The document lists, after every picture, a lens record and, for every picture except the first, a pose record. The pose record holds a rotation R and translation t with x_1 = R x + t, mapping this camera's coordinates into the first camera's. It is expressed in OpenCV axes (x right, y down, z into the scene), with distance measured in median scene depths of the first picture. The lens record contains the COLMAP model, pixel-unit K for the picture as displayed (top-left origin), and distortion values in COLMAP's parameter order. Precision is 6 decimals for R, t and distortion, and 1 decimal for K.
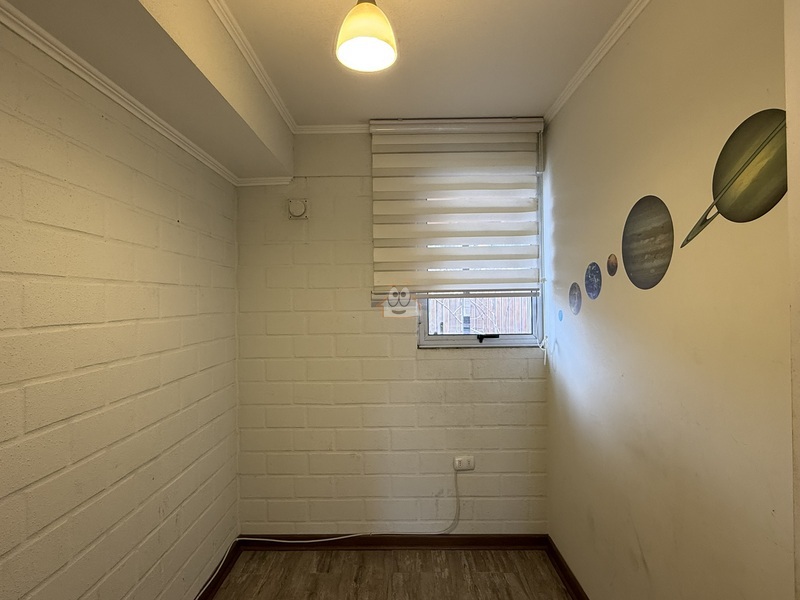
lens RADIAL K [[442.8, 0, 399.3], [0, 442.8, 299.5], [0, 0, 1]] dist [-0.000355, 0.000083]
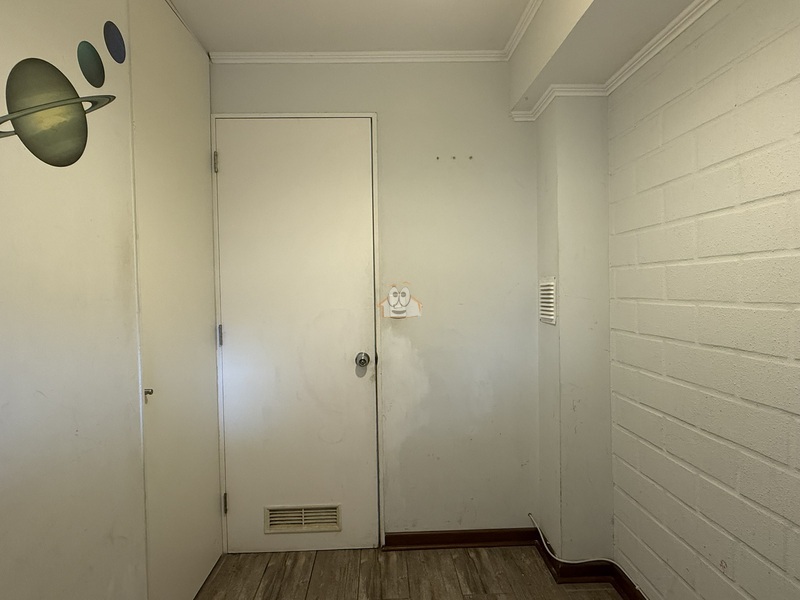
lens RADIAL K [[442.8, 0, 399.1], [0, 442.8, 298.7], [0, 0, 1]] dist [-0.000355, 0.000083]
pose [[-0.998780, 0.019017, -0.045564, 0.037879], [0.018223, 0.999676, 0.017771, 0.126245], [0.045887, 0.016919, -0.998803, 2.016650]]
